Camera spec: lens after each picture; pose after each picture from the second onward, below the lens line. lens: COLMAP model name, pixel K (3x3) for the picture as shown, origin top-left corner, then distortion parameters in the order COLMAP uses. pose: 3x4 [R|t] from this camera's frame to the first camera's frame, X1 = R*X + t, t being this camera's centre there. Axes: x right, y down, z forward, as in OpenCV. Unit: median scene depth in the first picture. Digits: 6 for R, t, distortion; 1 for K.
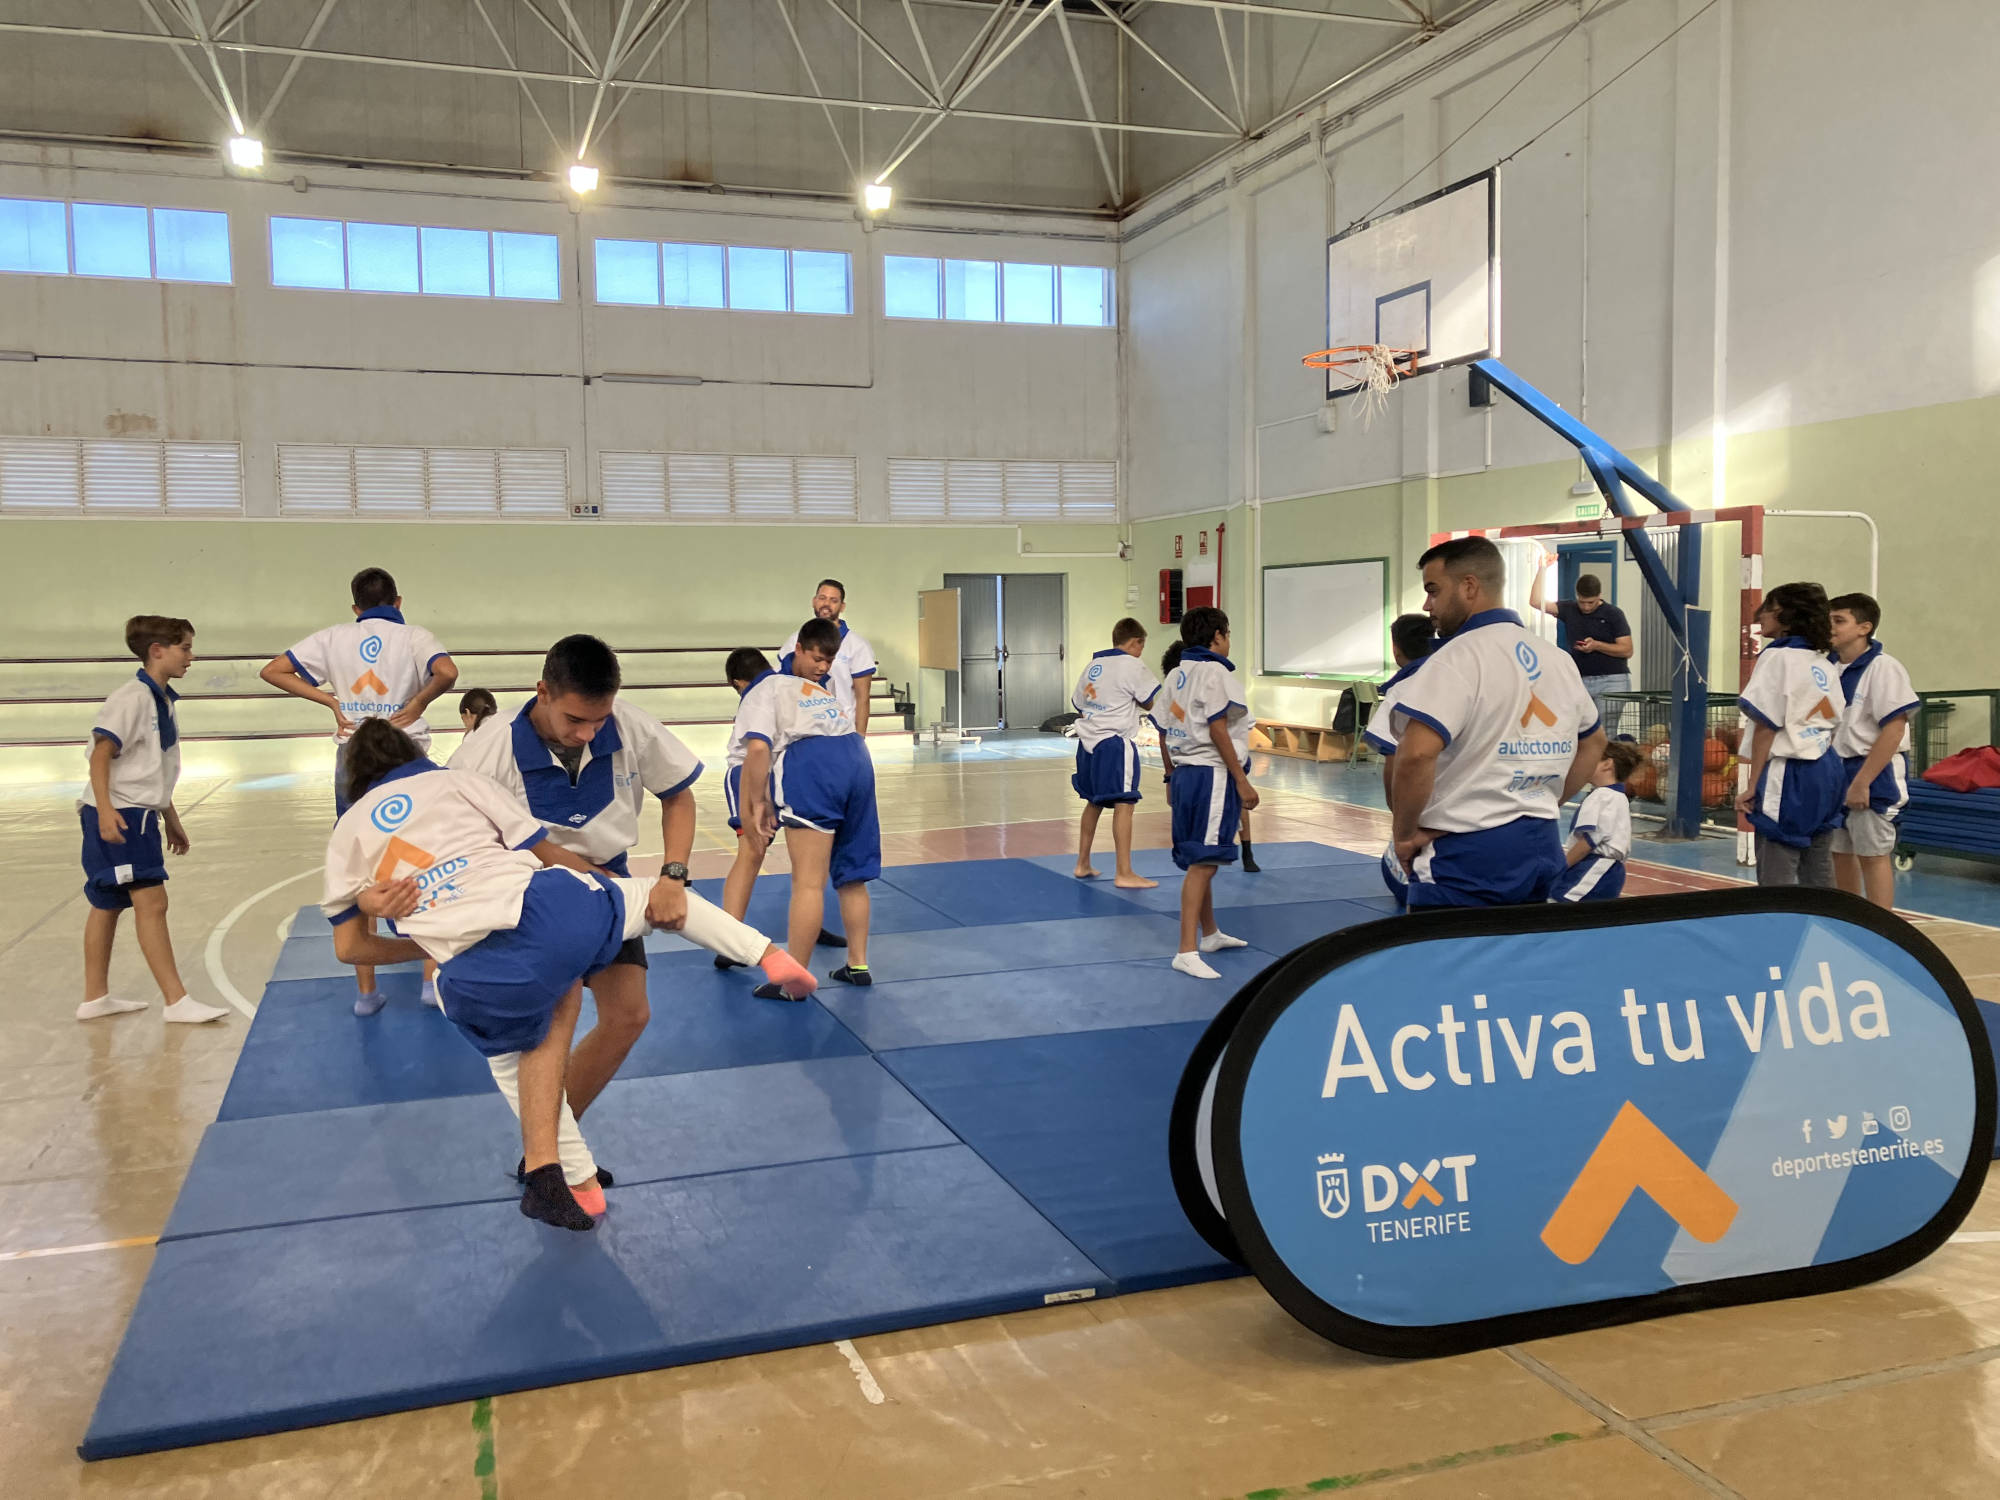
lens RADIAL K [[1645.5, 0, 894.5], [0, 1645.5, 768.4], [0, 0, 1]] dist [0.029454, -0.022649]
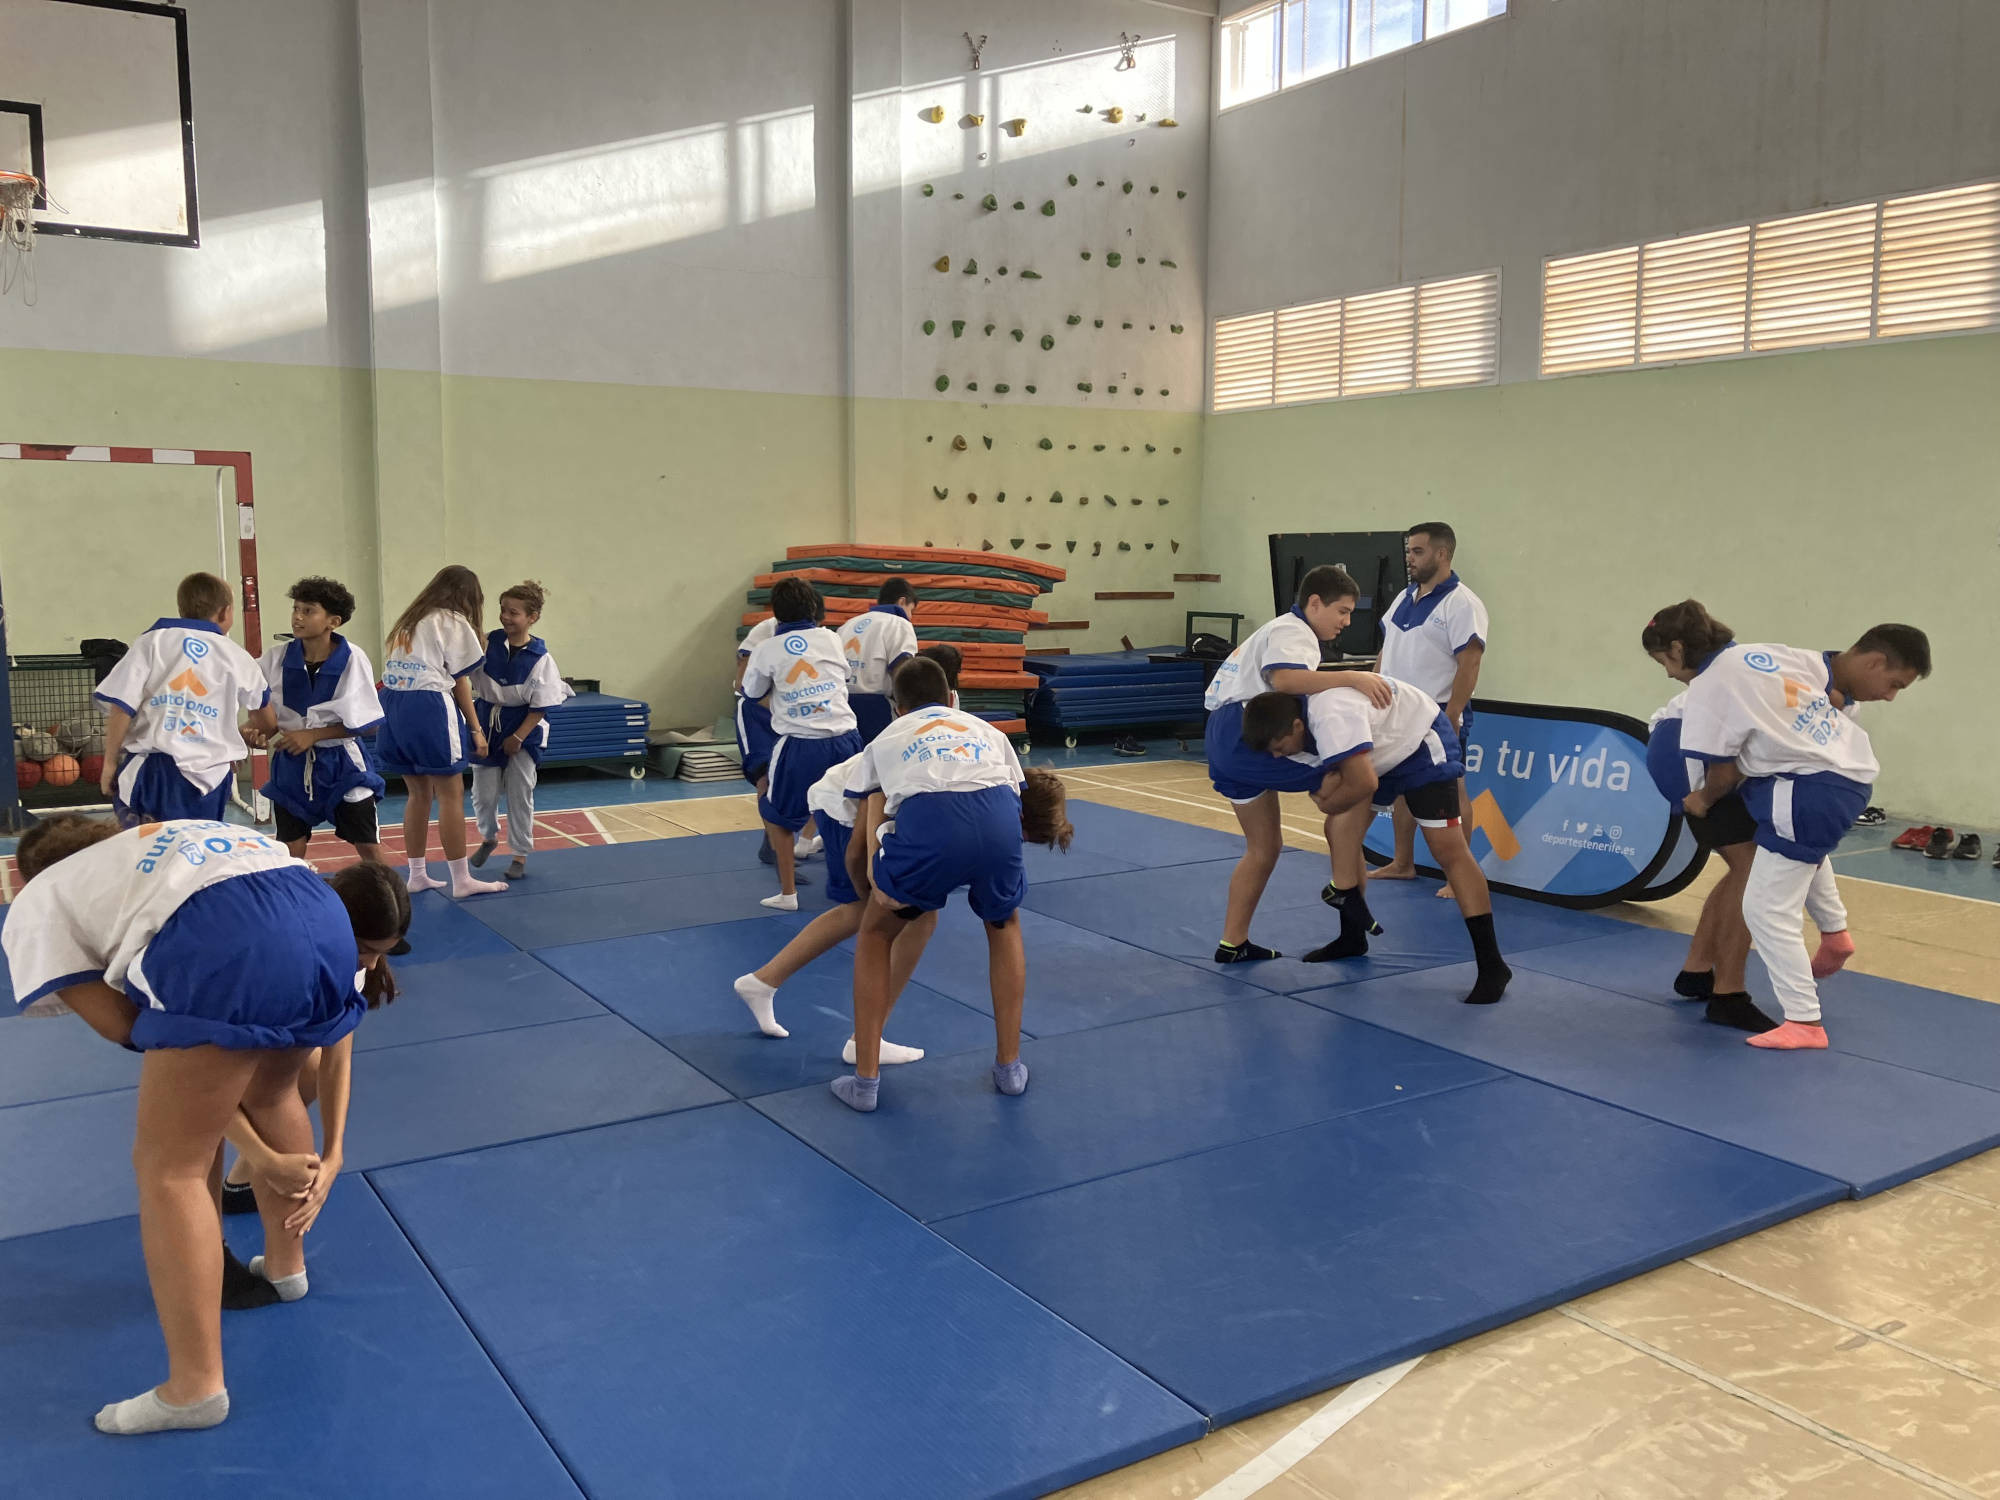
lens RADIAL K [[1645.5, 0, 999.1], [0, 1645.5, 753.3], [0, 0, 1]] dist [0.029454, -0.022649]
pose [[0.229866, 0.114880, -0.966418, 0.803396], [-0.102714, 0.990327, 0.093291, 0.005446], [0.967787, 0.077820, 0.239442, -0.053696]]
